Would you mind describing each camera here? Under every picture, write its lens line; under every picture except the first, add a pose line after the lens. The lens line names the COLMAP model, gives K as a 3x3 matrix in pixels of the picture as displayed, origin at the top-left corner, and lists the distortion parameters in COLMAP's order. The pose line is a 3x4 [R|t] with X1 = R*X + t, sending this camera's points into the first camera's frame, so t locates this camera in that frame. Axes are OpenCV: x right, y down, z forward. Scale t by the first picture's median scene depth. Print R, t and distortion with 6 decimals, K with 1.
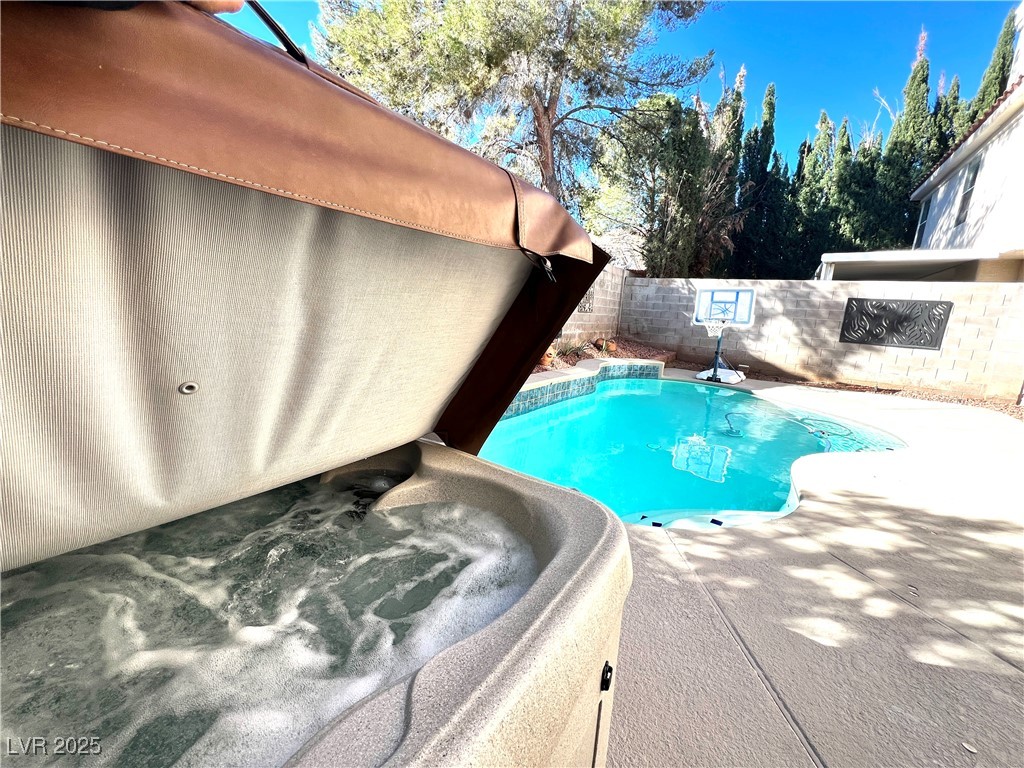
lens RADIAL K [[410.2, 0, 506.8], [0, 410.2, 384.9], [0, 0, 1]] dist [-0.003011, 0.000222]
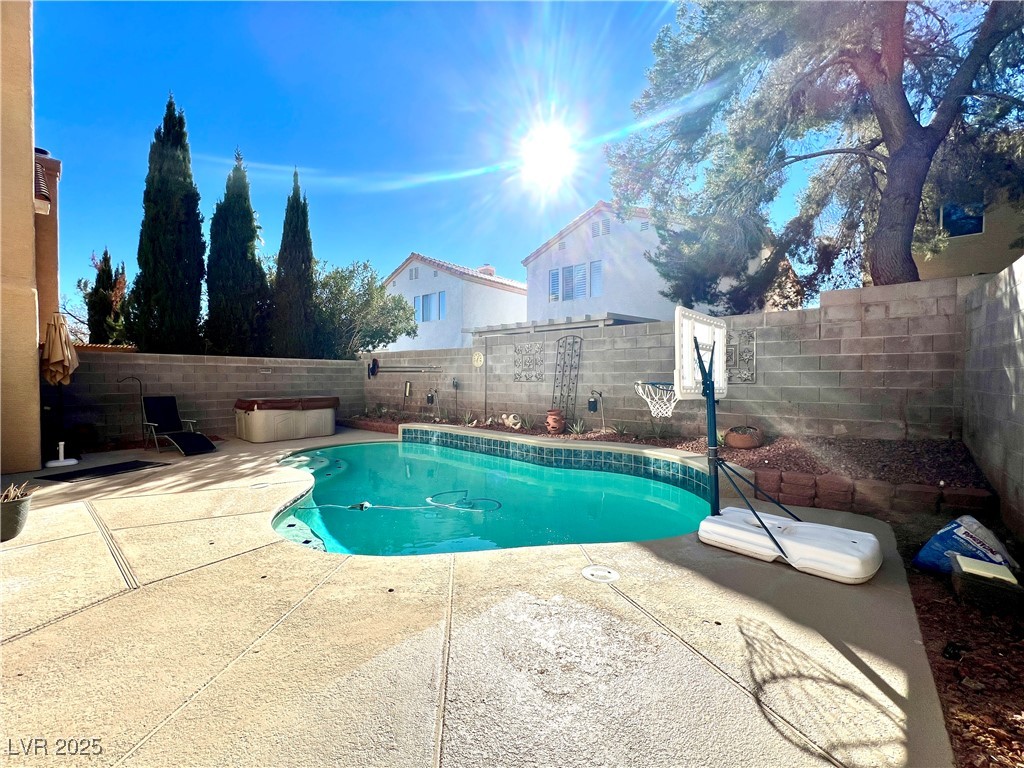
lens RADIAL K [[410.1, 0, 511.4], [0, 410.1, 386.3], [0, 0, 1]] dist [-0.001550, 0.000590]
pose [[-0.099579, -0.036748, -0.994351, 0.896106], [-0.192389, 0.981172, -0.016994, -0.099839], [0.976253, 0.189610, -0.104774, 0.765172]]
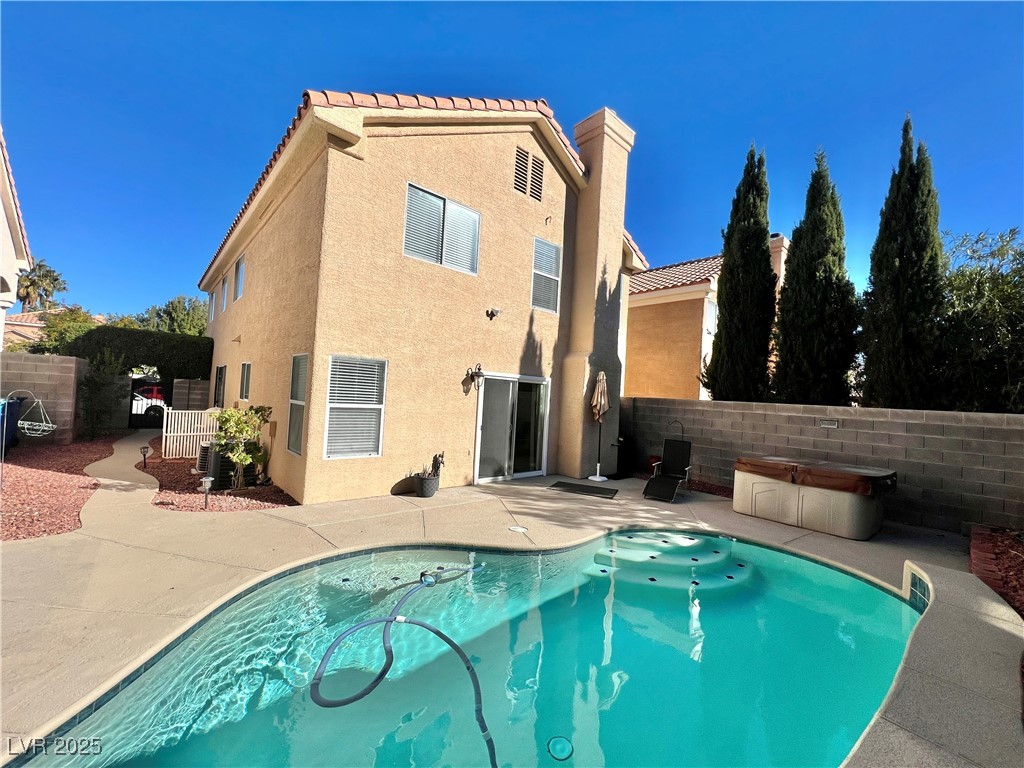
lens RADIAL K [[410.2, 0, 507.3], [0, 410.2, 382.7], [0, 0, 1]] dist [-0.003011, 0.000222]
pose [[-0.962088, -0.106071, 0.251269, 0.260588], [-0.065917, 0.984395, 0.163162, -0.203051], [-0.264655, 0.140413, -0.954066, 0.916277]]
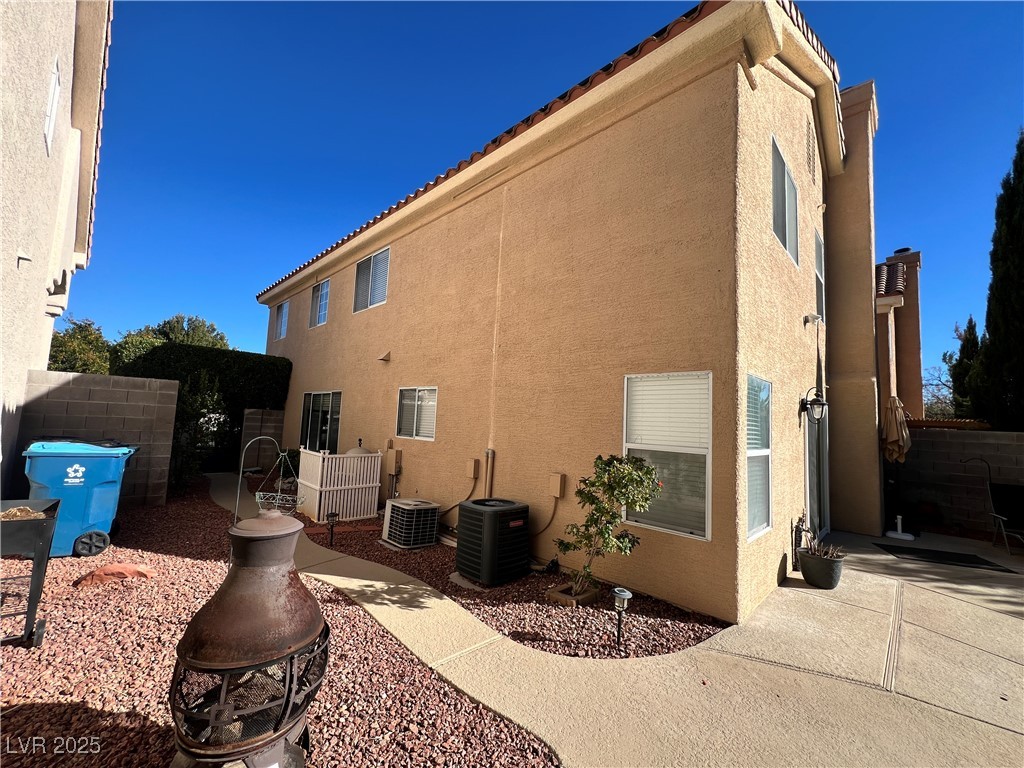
lens RADIAL K [[410.2, 0, 509.6], [0, 410.2, 385.6], [0, 0, 1]] dist [-0.003011, 0.000222]
pose [[-0.977745, -0.088532, 0.190202, 0.853495], [-0.069449, 0.992069, 0.104765, -0.137286], [-0.197968, 0.089225, -0.976139, 0.816180]]
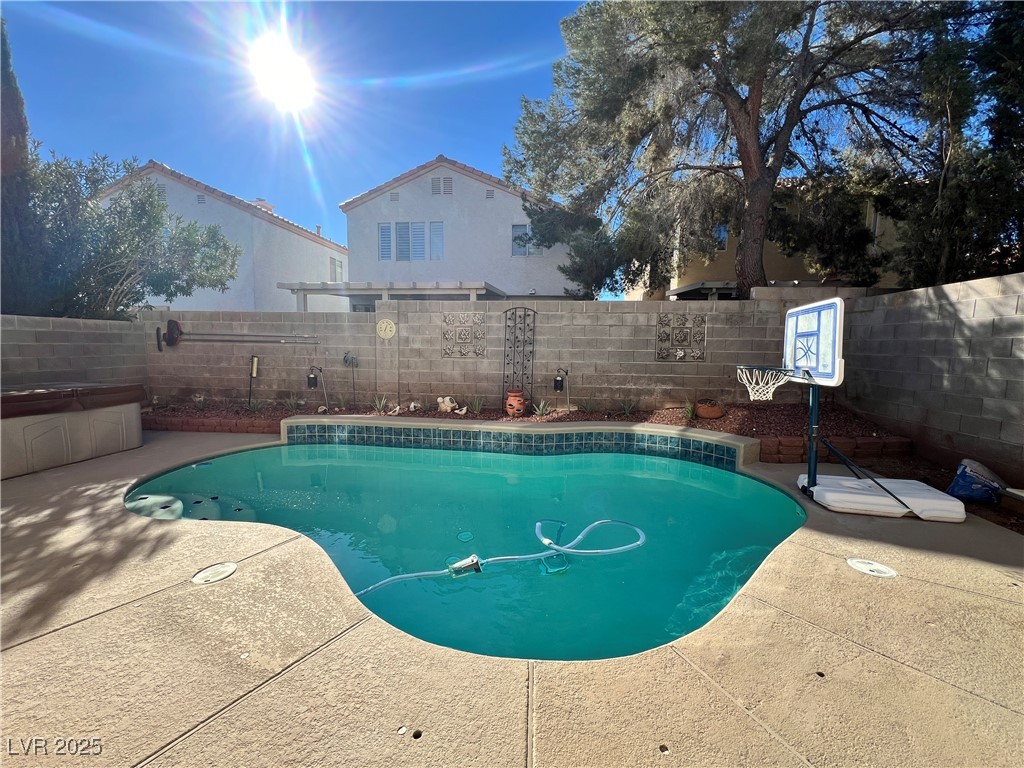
lens RADIAL K [[410.2, 0, 512.2], [0, 410.2, 386.0], [0, 0, 1]] dist [-0.003011, 0.000222]
pose [[0.463135, 0.033241, -0.885664, 0.720734], [-0.151116, 0.987625, -0.041955, -0.060538], [0.873310, 0.153268, 0.462427, 0.427363]]
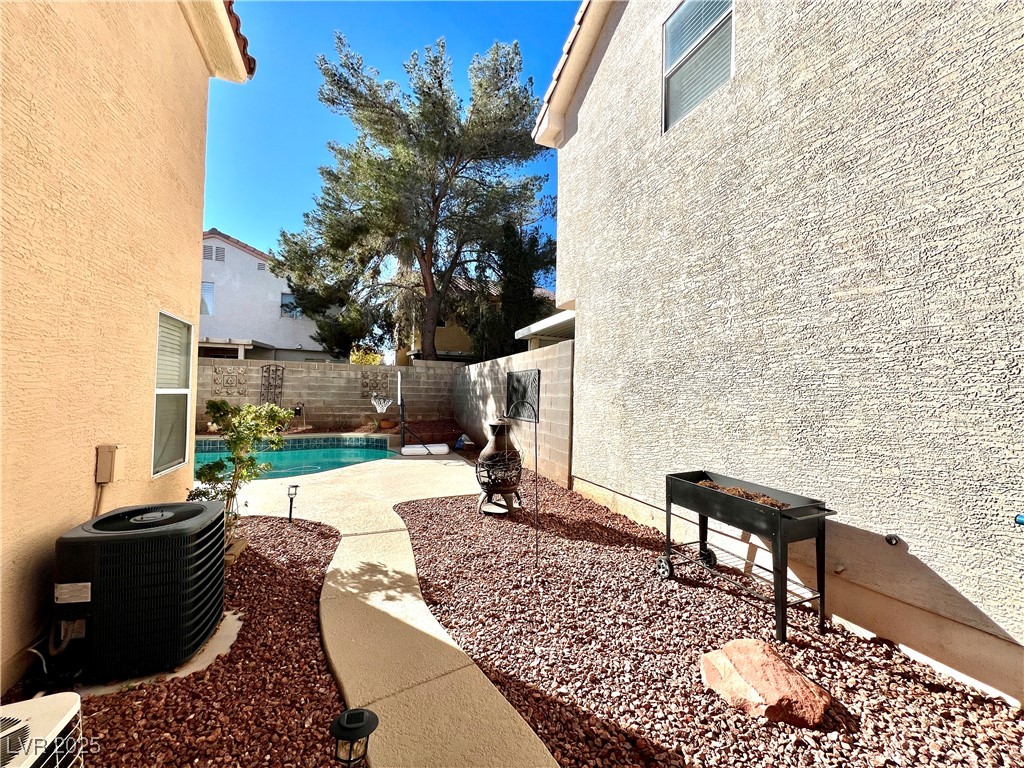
lens RADIAL K [[410.2, 0, 506.5], [0, 410.2, 386.2], [0, 0, 1]] dist [-0.003011, 0.000222]
pose [[0.814765, -0.055228, -0.577155, 1.321028], [-0.081470, 0.974671, -0.208277, 0.021717], [0.574039, 0.216718, 0.789628, 0.217483]]
